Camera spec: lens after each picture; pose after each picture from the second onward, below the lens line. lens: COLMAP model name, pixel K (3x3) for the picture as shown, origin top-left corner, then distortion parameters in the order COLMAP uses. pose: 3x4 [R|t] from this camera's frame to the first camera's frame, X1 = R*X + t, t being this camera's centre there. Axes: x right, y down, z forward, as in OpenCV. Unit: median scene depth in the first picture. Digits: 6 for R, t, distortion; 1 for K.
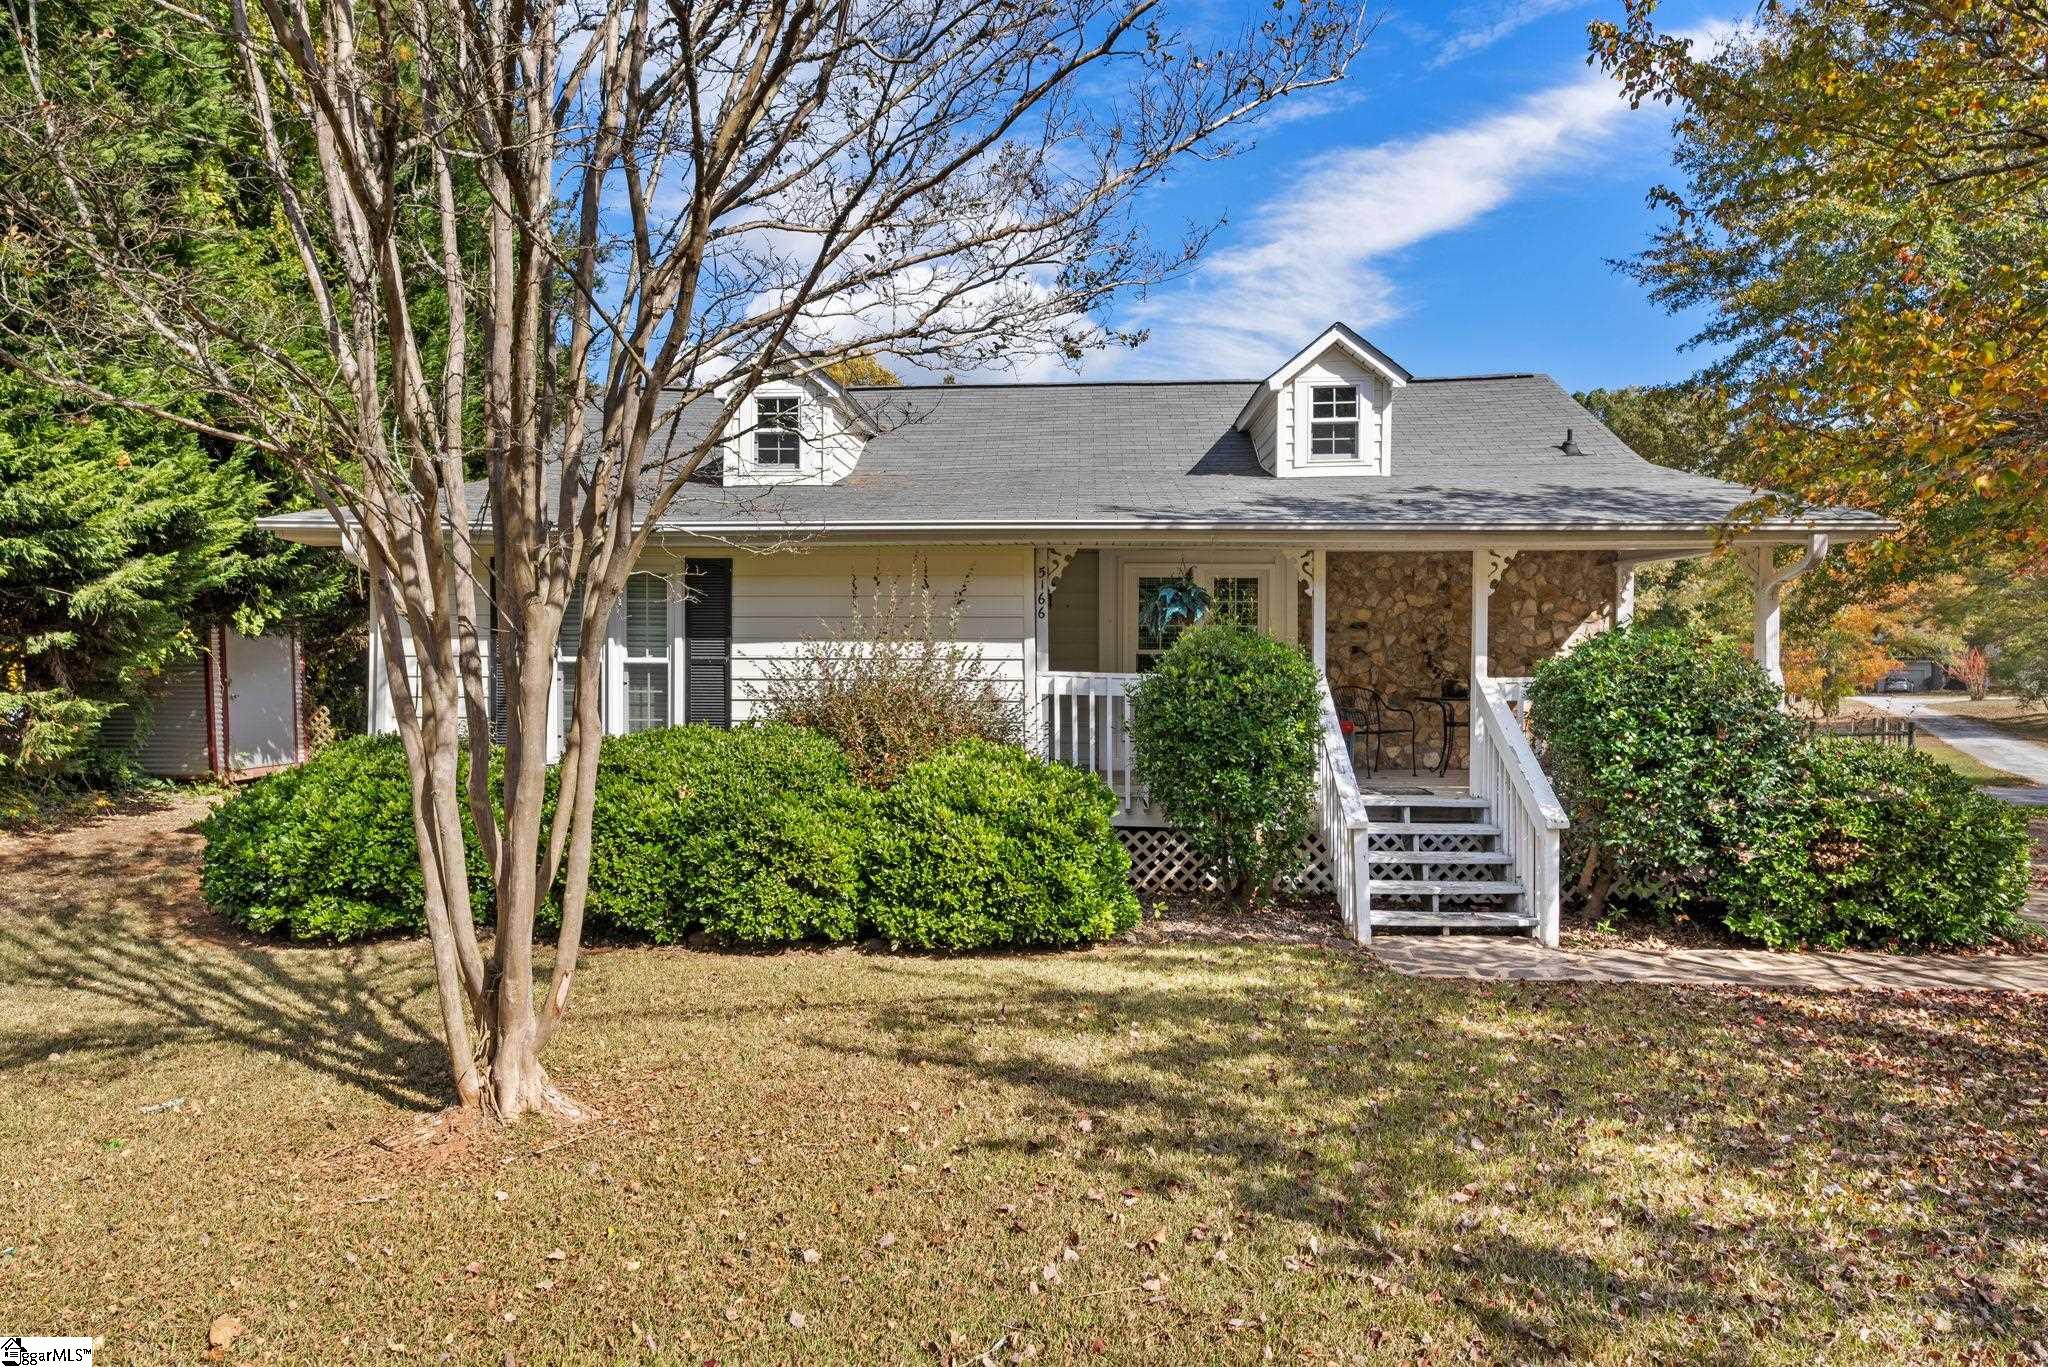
lens RADIAL K [[1126.7, 0, 1024.0], [0, 1126.7, 719.4], [0, 0, 1]] dist [0.013405, 0.000024]
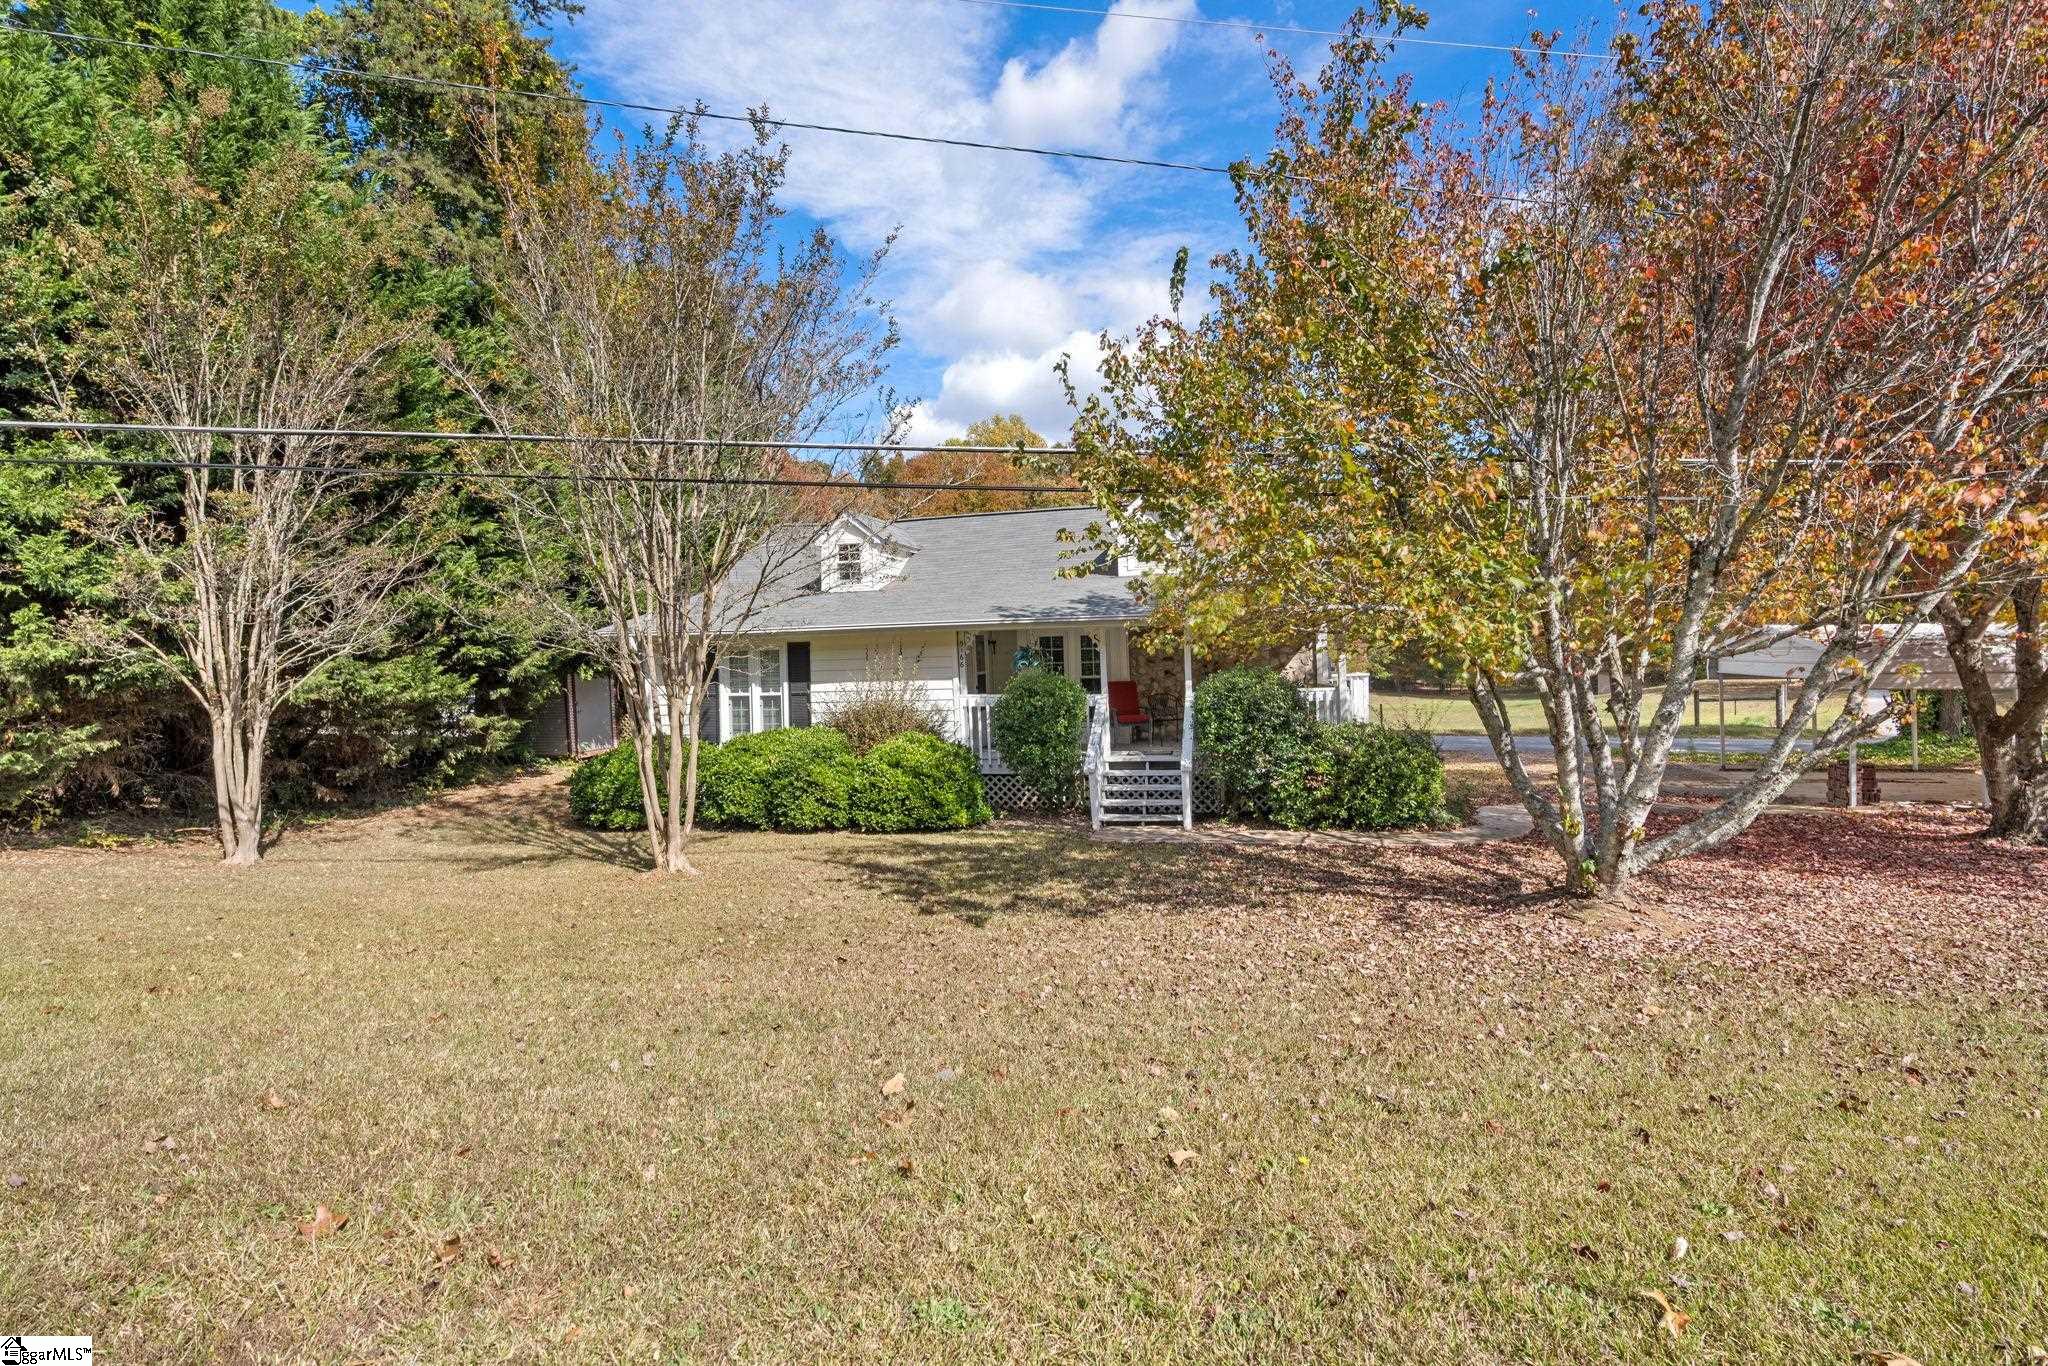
lens RADIAL K [[918.2, 0, 1034.2], [0, 918.2, 693.1], [0, 0, 1]] dist [0.024660, -0.000005]
pose [[0.988541, -0.027290, -0.148468, 0.452209], [0.026590, 0.999624, -0.006696, -0.038179], [0.148595, 0.002671, 0.988894, -0.660137]]
